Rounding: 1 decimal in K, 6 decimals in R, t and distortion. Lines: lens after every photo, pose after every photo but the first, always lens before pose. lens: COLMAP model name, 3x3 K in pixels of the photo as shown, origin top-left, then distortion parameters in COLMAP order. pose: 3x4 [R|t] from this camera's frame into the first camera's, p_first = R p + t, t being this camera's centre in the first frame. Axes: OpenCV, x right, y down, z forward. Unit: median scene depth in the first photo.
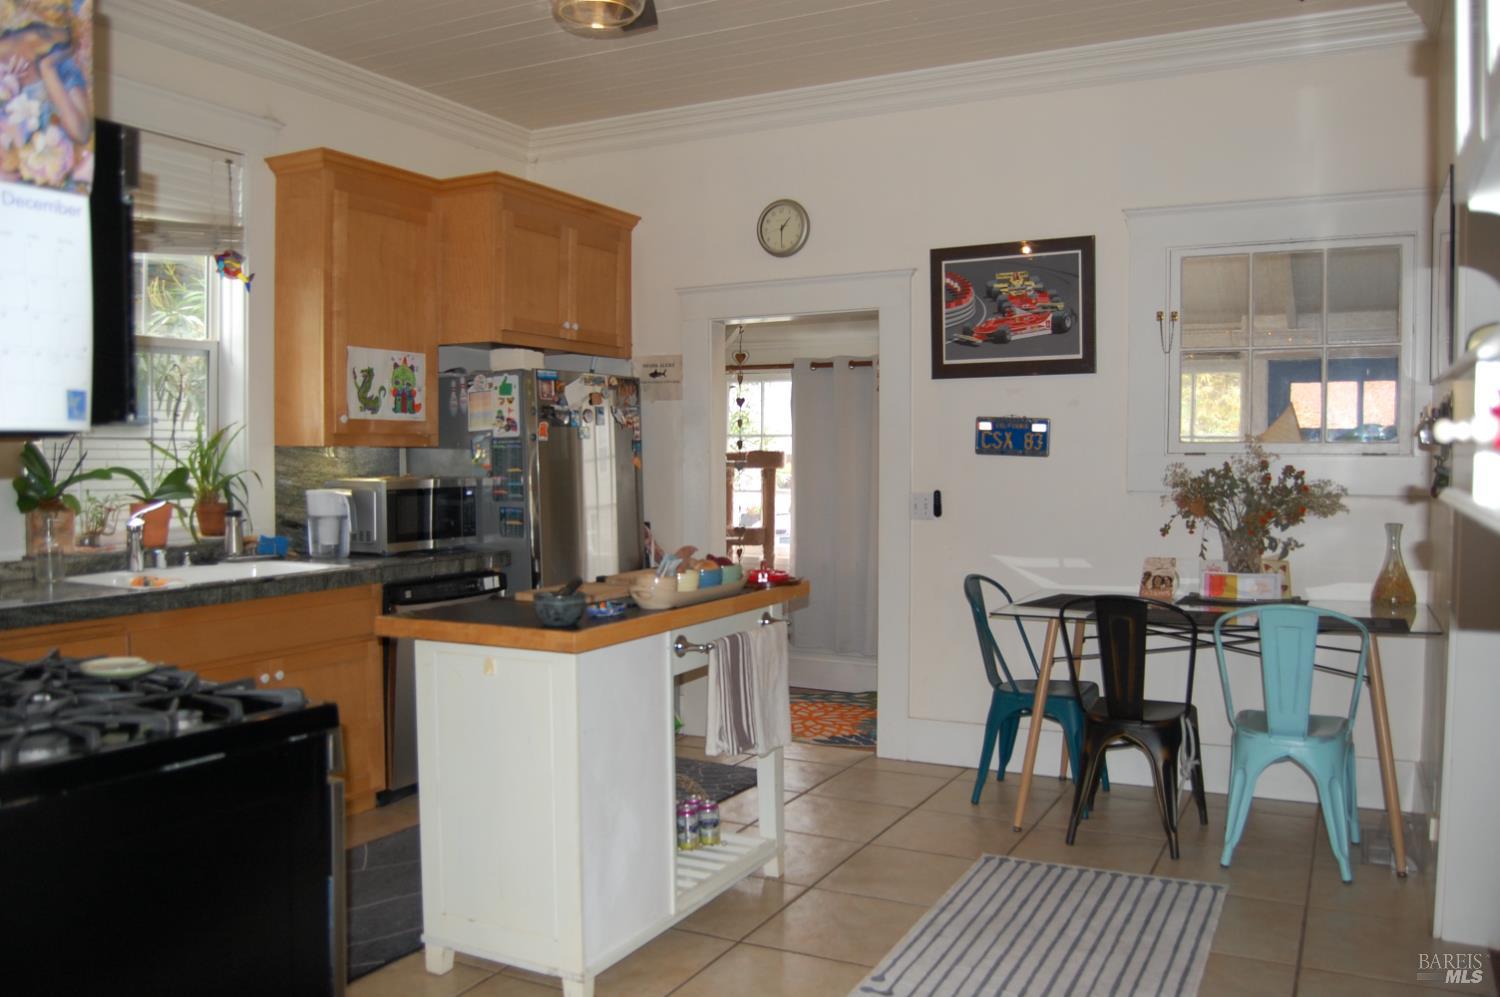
lens RADIAL K [[1180.9, 0, 751.0], [0, 1180.9, 493.9], [0, 0, 1]] dist [-0.054548, -0.002279]
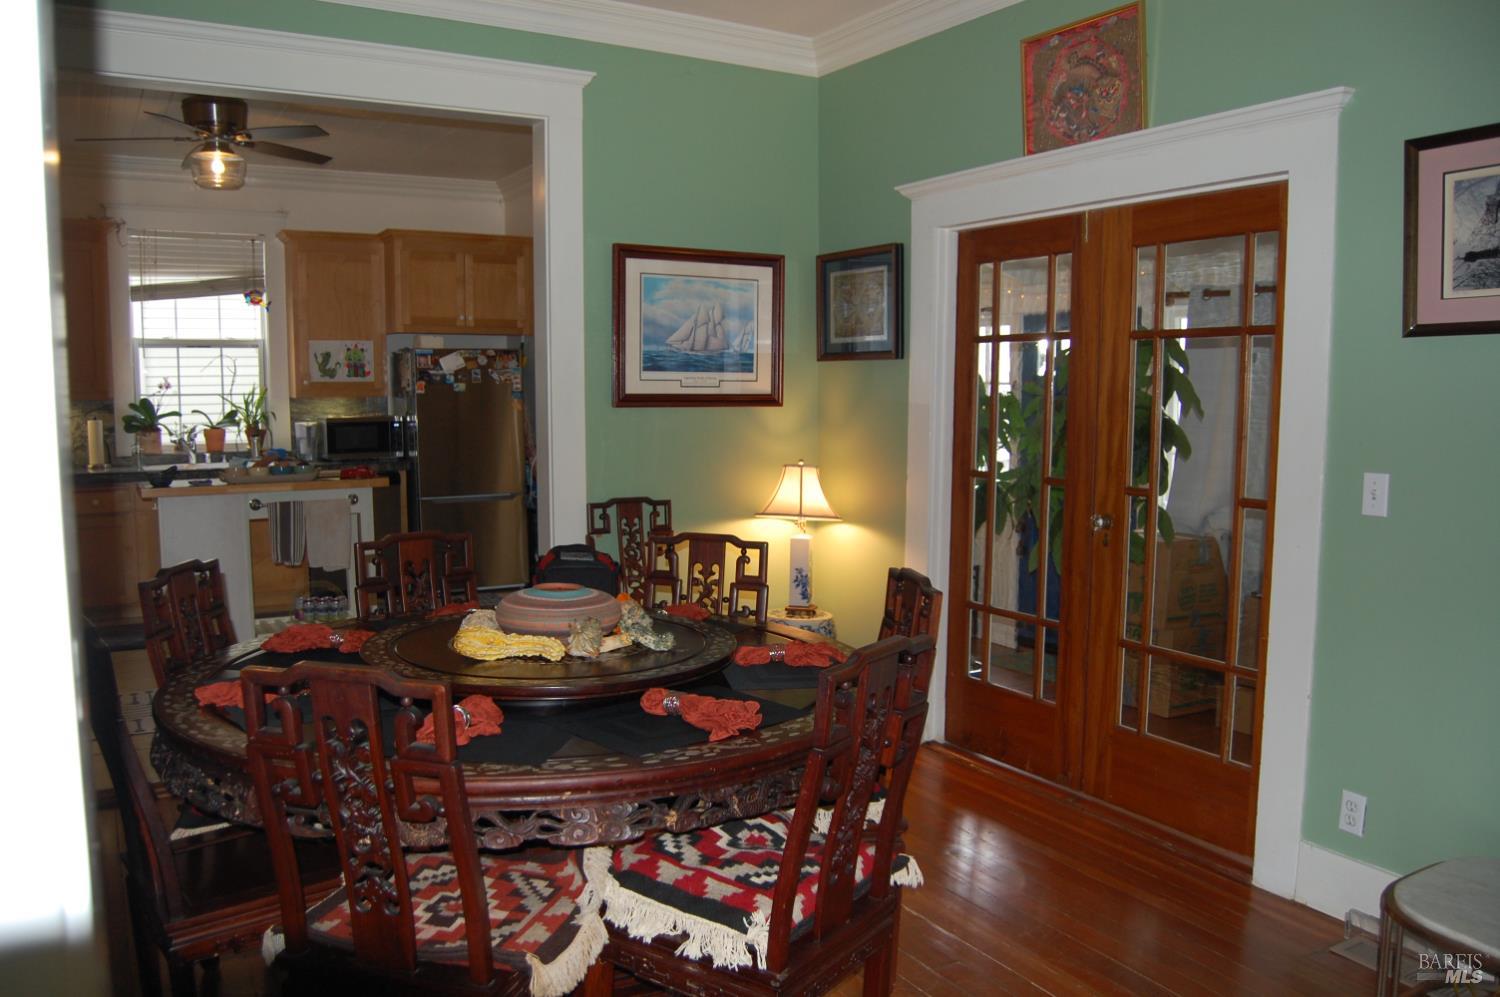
lens RADIAL K [[1180.9, 0, 749.0], [0, 1180.9, 499.6], [0, 0, 1]] dist [-0.054548, -0.002279]
pose [[0.846108, 0.048717, -0.530780, 1.091868], [-0.011261, 0.997226, 0.073579, -0.024077], [0.532892, -0.056279, 0.844310, -0.130164]]
